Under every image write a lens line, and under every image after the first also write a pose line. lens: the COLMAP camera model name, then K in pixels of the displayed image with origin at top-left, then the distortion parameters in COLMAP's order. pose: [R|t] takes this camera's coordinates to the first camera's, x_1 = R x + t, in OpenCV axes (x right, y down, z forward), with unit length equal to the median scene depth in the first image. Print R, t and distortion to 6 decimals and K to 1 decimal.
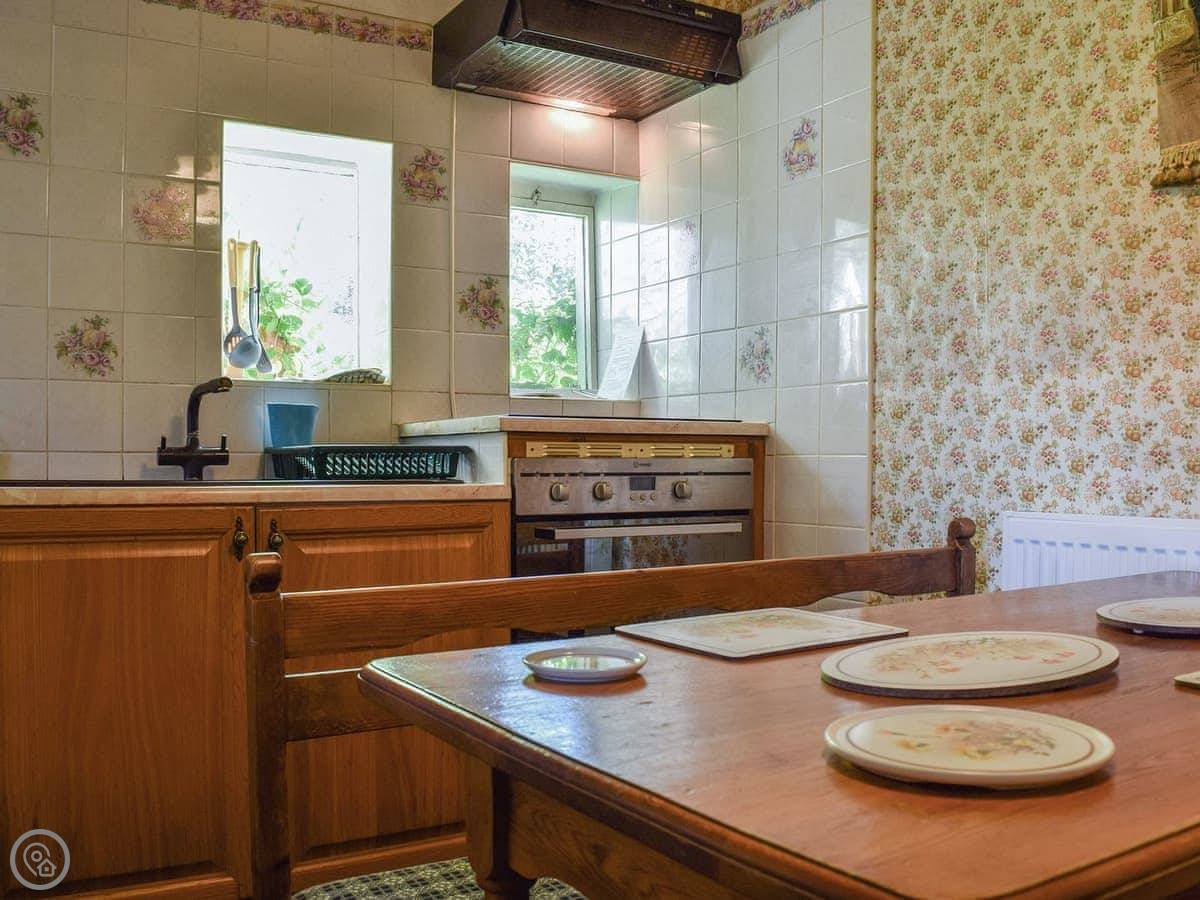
lens RADIAL K [[1126.3, 0, 620.2], [0, 1126.3, 479.0], [0, 0, 1]] dist [-0.091361, 0.000000]
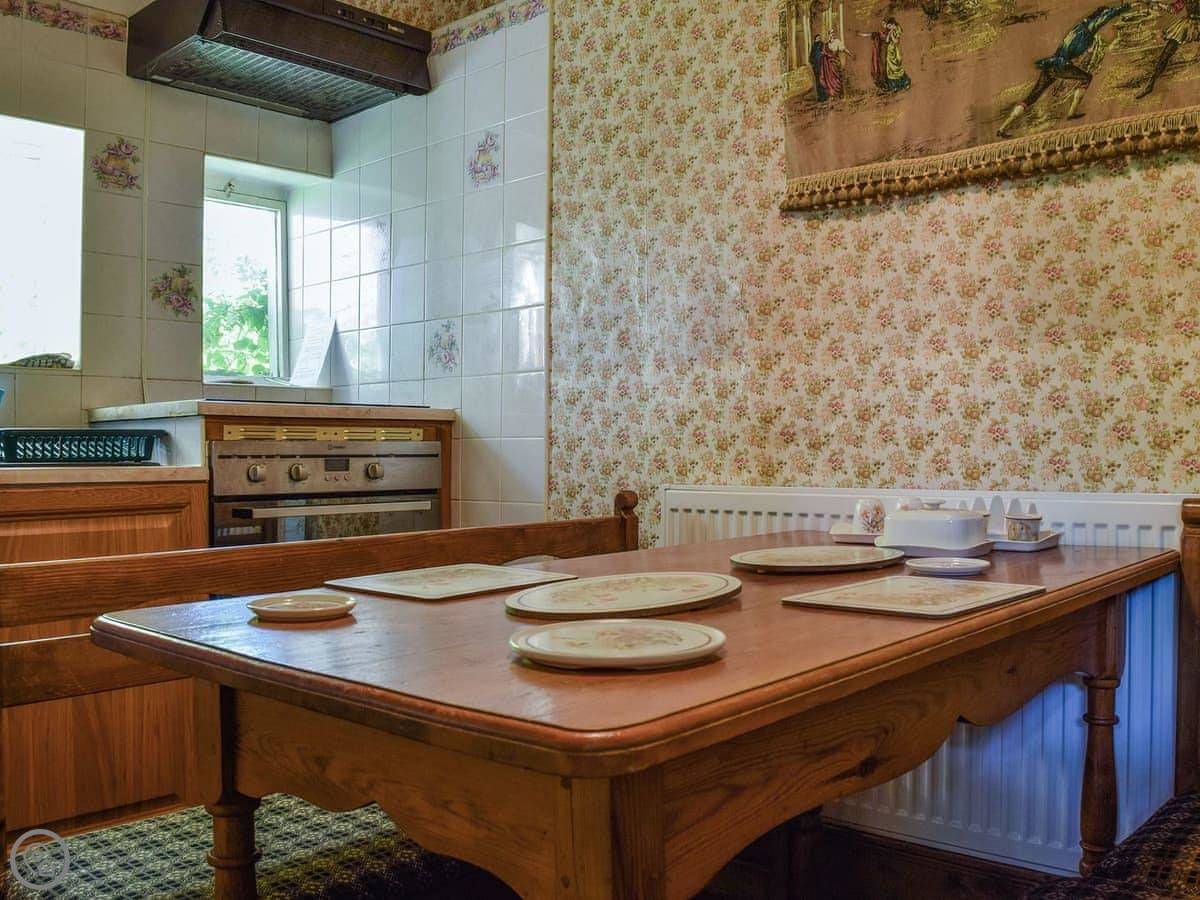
lens RADIAL K [[1126.3, 0, 643.3], [0, 1126.3, 451.1], [0, 0, 1]] dist [-0.091361, 0.000000]
pose [[0.955042, -0.004818, 0.296432, -0.017787], [0.010918, 0.999761, -0.018925, 0.014729], [-0.296270, 0.021311, 0.954867, -0.099063]]
